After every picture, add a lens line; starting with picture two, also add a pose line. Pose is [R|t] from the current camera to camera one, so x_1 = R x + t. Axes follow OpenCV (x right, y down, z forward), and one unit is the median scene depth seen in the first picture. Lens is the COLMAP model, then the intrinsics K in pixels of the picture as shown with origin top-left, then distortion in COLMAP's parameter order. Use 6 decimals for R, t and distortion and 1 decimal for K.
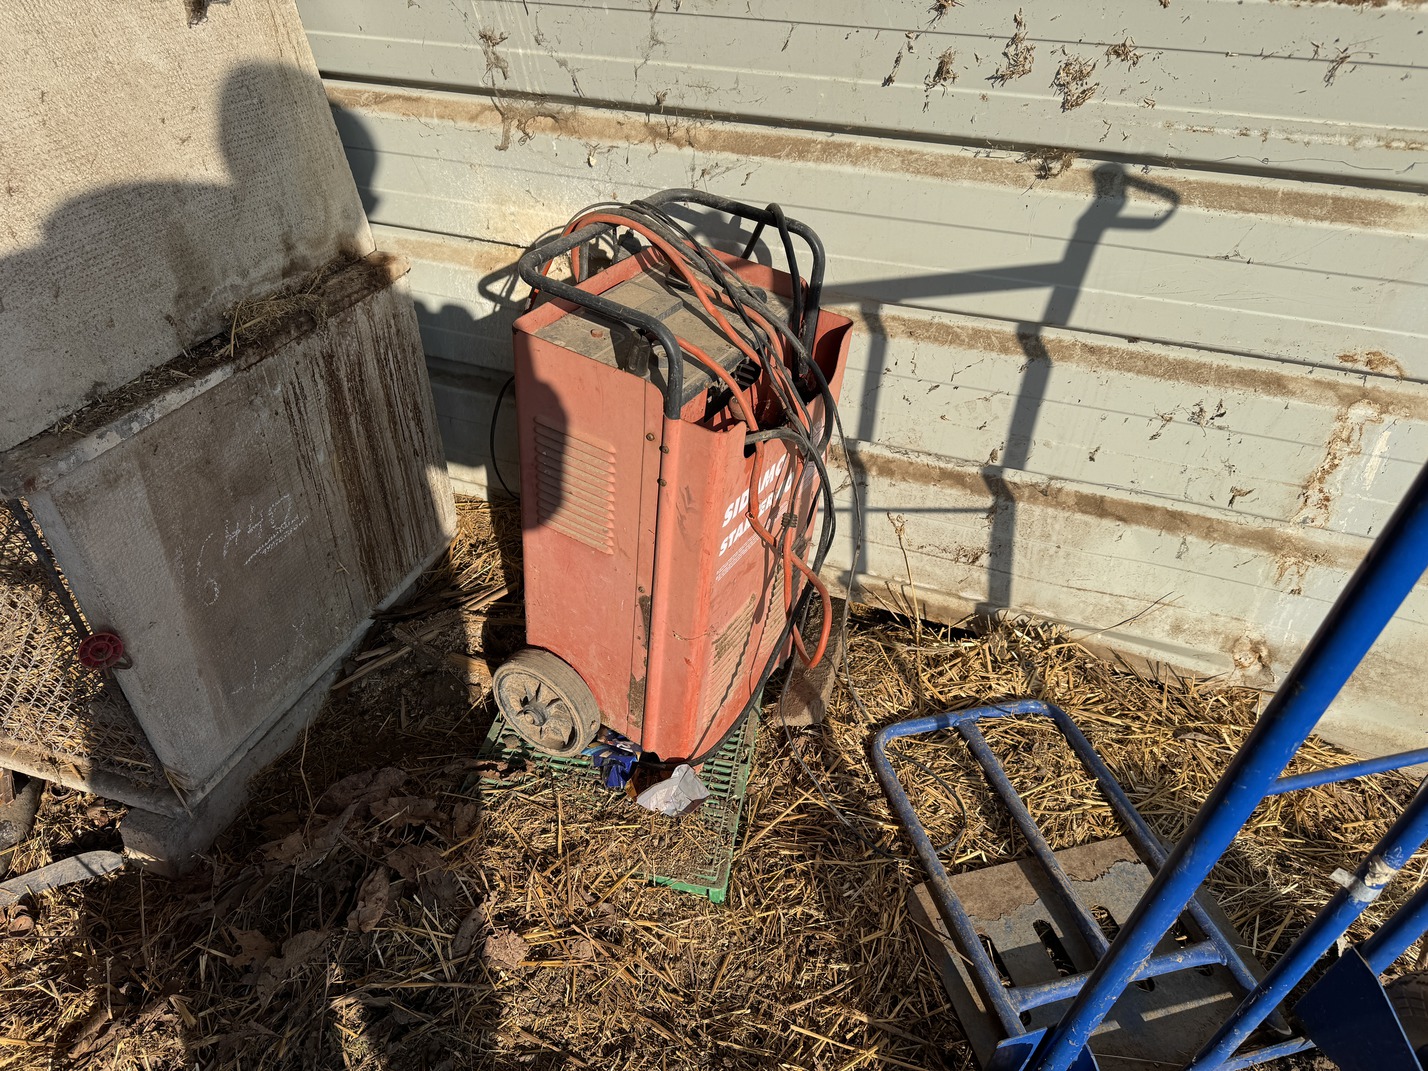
lens RADIAL K [[1190.2, 0, 713.1], [0, 1190.2, 635.4], [0, 0, 1]] dist [0.074905, -0.215845]
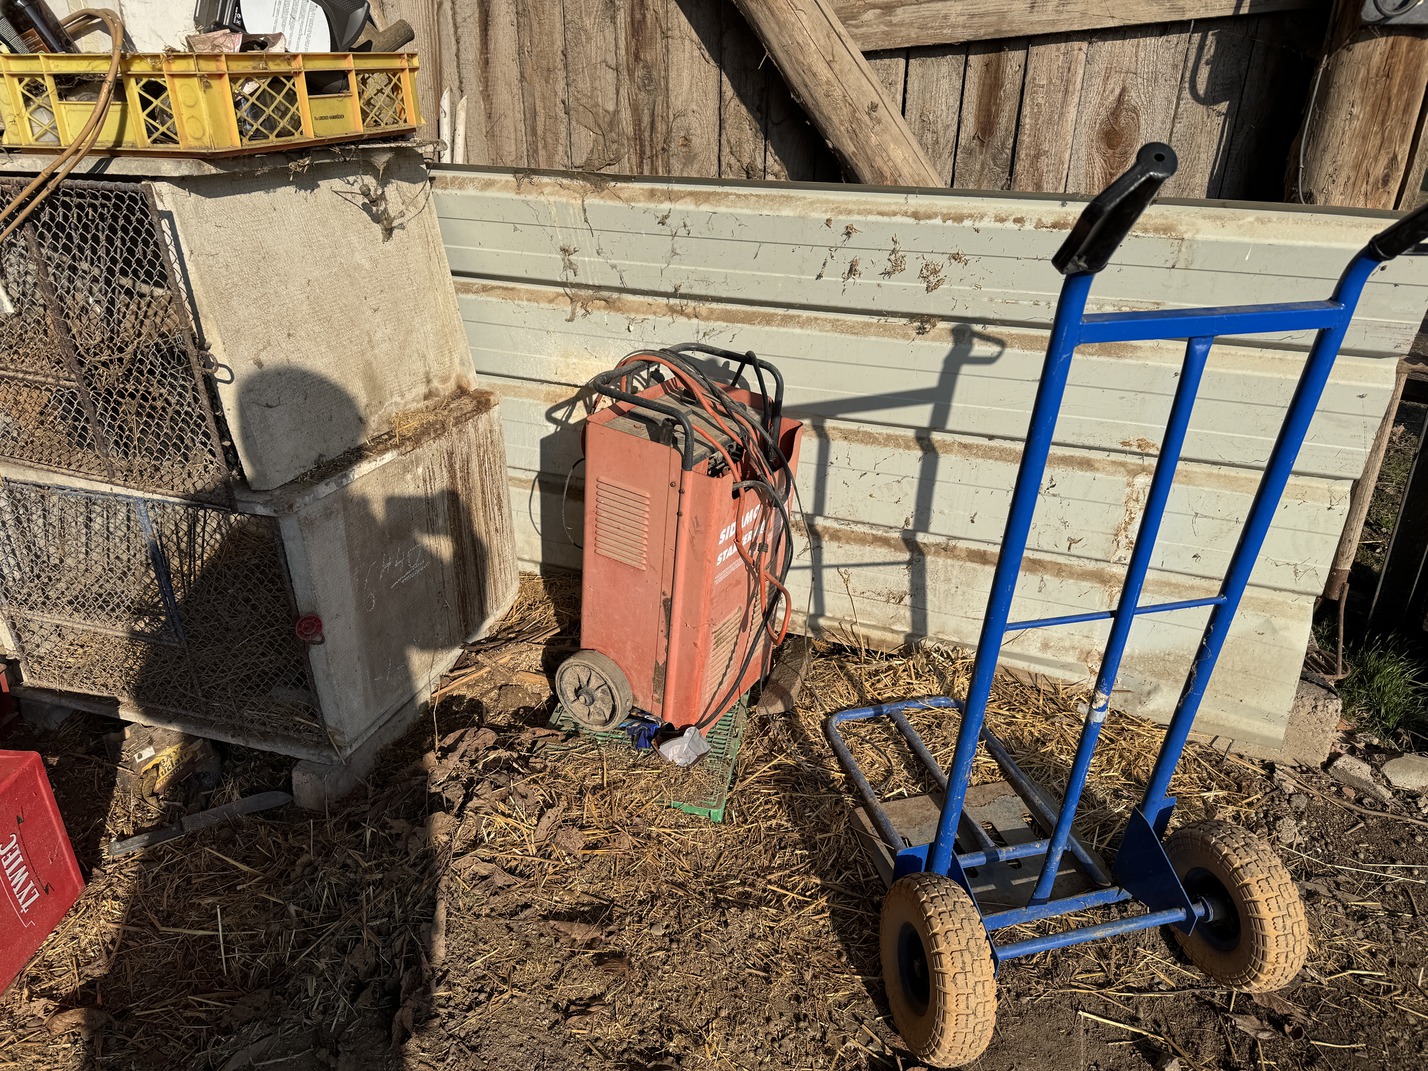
lens RADIAL K [[1007.7, 0, 720.9], [0, 1007.7, 538.9], [0, 0, 1]] dist [0.046879, -0.042371]
pose [[0.999935, -0.004222, 0.010571, -0.002258], [0.006085, 0.983101, -0.182962, 0.107255], [-0.009620, 0.183014, 0.983063, -0.220443]]
